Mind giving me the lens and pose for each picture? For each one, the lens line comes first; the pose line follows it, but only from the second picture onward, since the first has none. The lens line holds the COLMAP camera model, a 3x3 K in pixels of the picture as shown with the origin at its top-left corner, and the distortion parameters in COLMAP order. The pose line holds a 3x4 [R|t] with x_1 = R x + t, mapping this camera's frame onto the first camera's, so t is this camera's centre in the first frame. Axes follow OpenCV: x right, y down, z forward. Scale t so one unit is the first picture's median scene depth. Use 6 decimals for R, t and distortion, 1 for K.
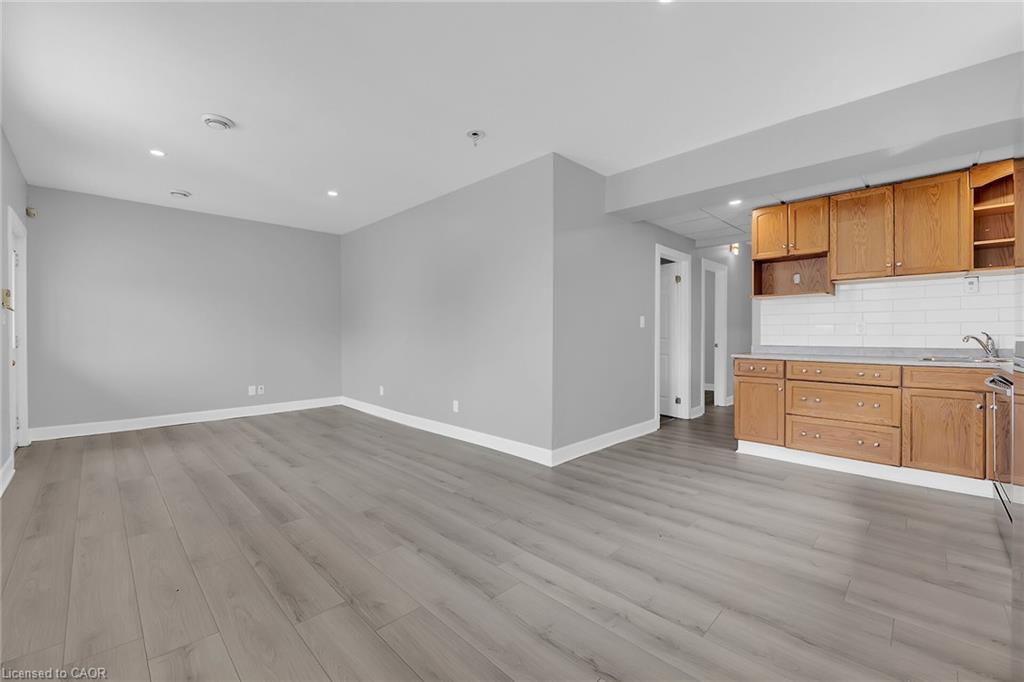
lens RADIAL K [[418.3, 0, 512.0], [0, 418.3, 336.7], [0, 0, 1]] dist [-0.001265, -0.005531]
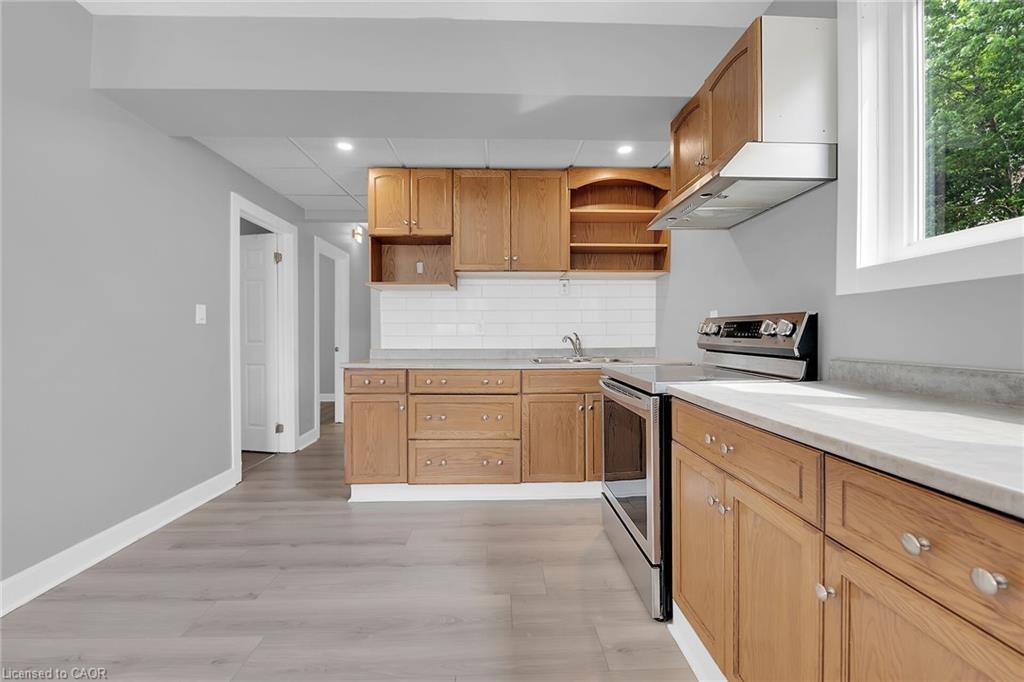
lens RADIAL K [[418.3, 0, 512.0], [0, 418.3, 336.7], [0, 0, 1]] dist [-0.001265, -0.005531]
pose [[0.685994, -0.002304, 0.727604, 0.232031], [0.005910, 0.999980, -0.002405, 0.000785], [-0.727583, 0.005950, 0.685994, 0.340700]]
